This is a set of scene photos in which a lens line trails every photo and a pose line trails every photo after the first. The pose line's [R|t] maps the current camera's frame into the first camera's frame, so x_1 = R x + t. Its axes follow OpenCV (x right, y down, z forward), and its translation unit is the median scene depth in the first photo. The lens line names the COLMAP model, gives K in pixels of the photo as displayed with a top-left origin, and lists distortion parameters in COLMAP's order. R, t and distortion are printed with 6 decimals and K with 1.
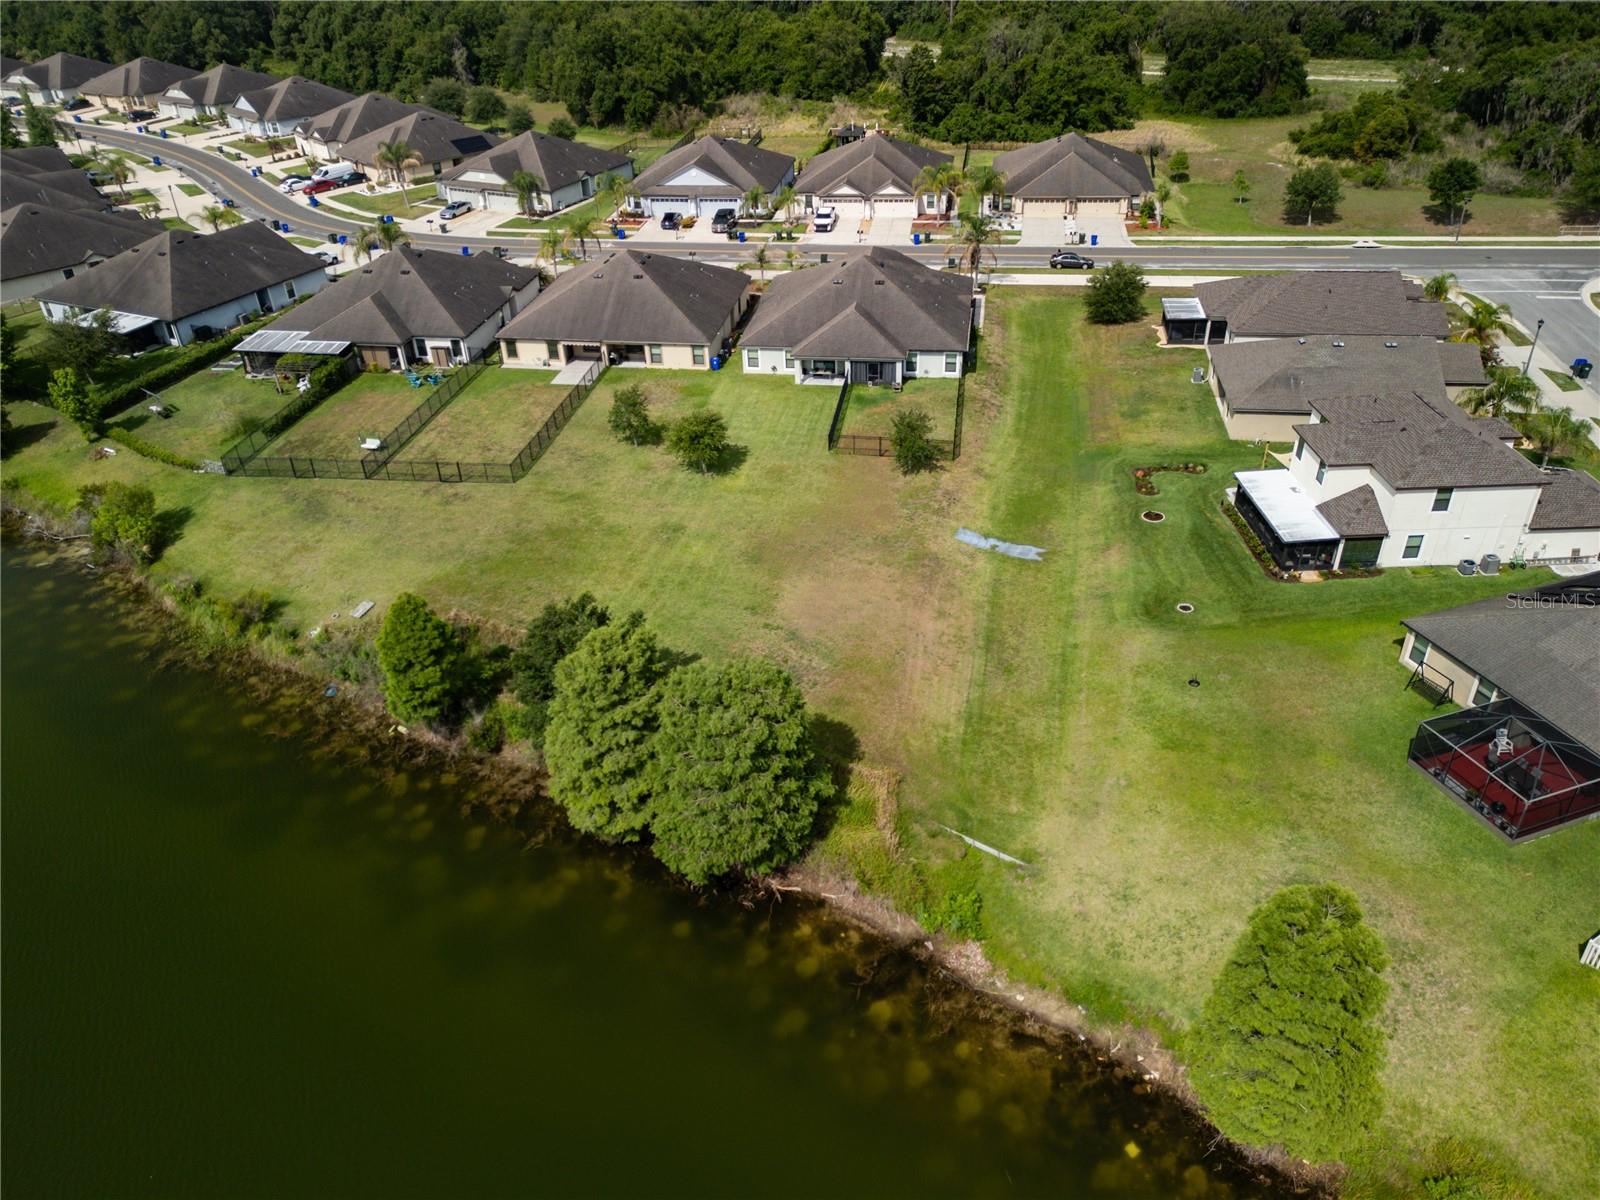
lens RADIAL K [[1129.5, 0, 804.8], [0, 1129.5, 603.4], [0, 0, 1]] dist [0.070814, -0.060124]
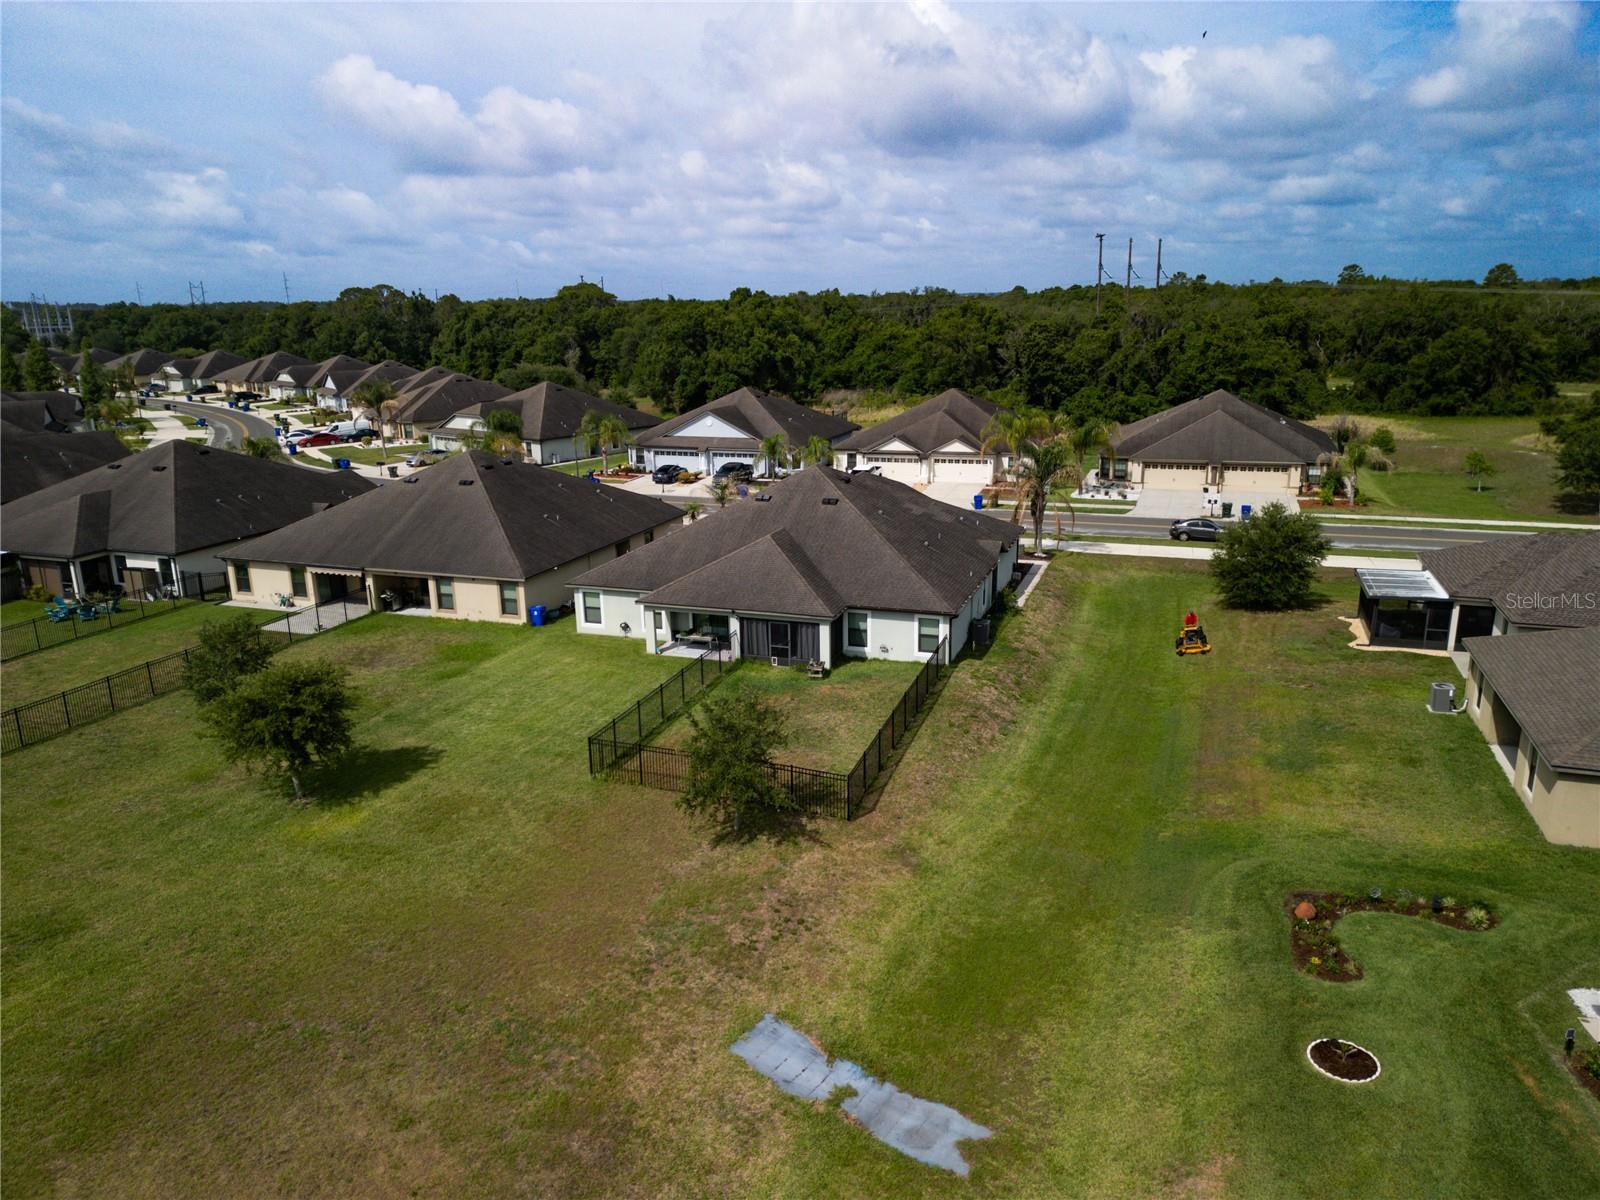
lens RADIAL K [[1129.5, 0, 807.8], [0, 1129.5, 597.5], [0, 0, 1]] dist [0.070814, -0.060124]
pose [[0.984494, 0.064762, -0.163024, 0.116519], [-0.111061, 0.949482, -0.293513, -0.051235], [0.135780, 0.307067, 0.941952, 0.365137]]
